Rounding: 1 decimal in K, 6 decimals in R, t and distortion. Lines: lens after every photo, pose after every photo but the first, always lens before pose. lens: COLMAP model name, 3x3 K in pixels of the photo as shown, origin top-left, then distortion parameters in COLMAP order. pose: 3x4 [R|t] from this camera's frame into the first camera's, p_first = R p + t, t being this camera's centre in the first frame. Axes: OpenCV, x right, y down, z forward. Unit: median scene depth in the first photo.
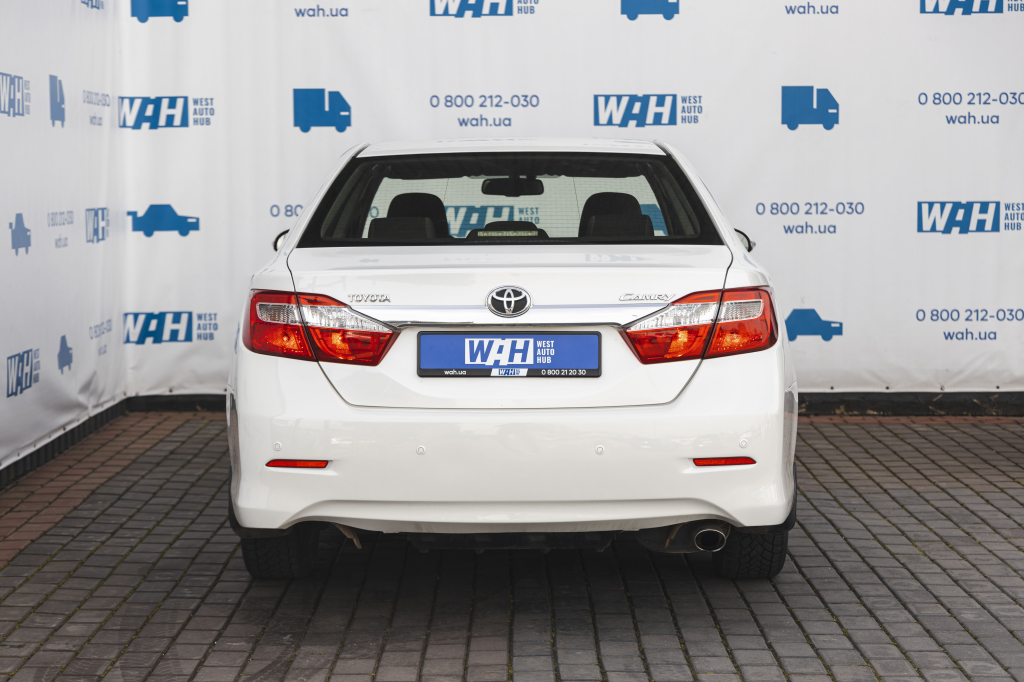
lens RADIAL K [[2010.9, 0, 460.5], [0, 2010.9, 365.9], [0, 0, 1]] dist [0.016884, 0.148729]
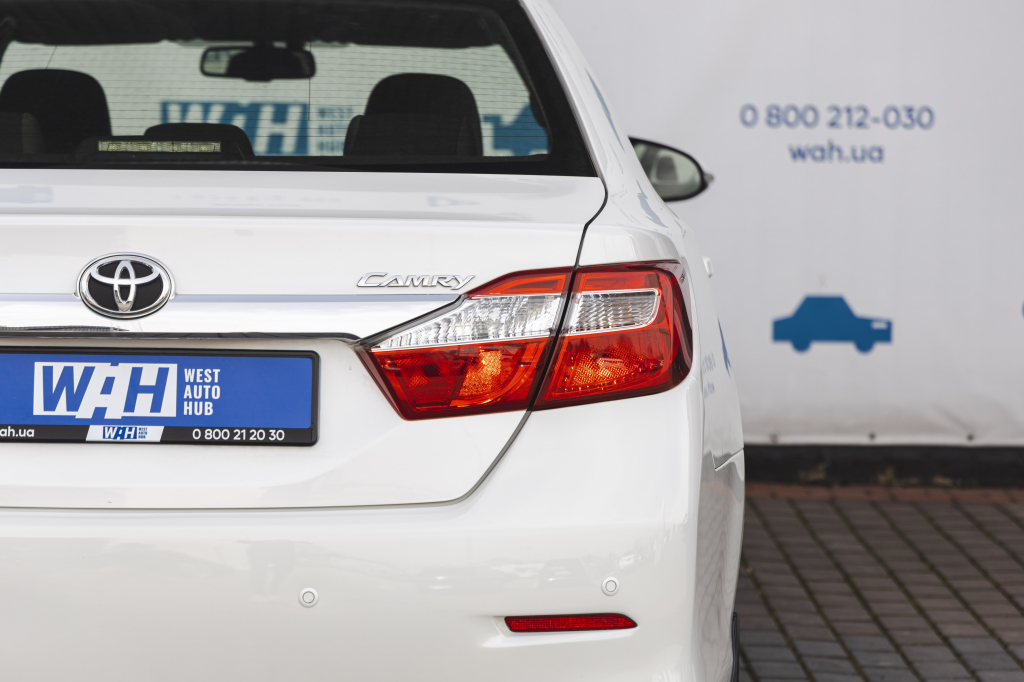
lens RADIAL K [[3170.2, 0, 512.0], [0, 3170.2, 341.0], [0, 0, 1]] dist [0.221372, -0.419517]
pose [[0.998630, 0.014104, 0.050387, 0.076574], [-0.013700, 0.999871, -0.008363, -0.013564], [-0.050498, 0.007661, 0.998695, 0.230510]]
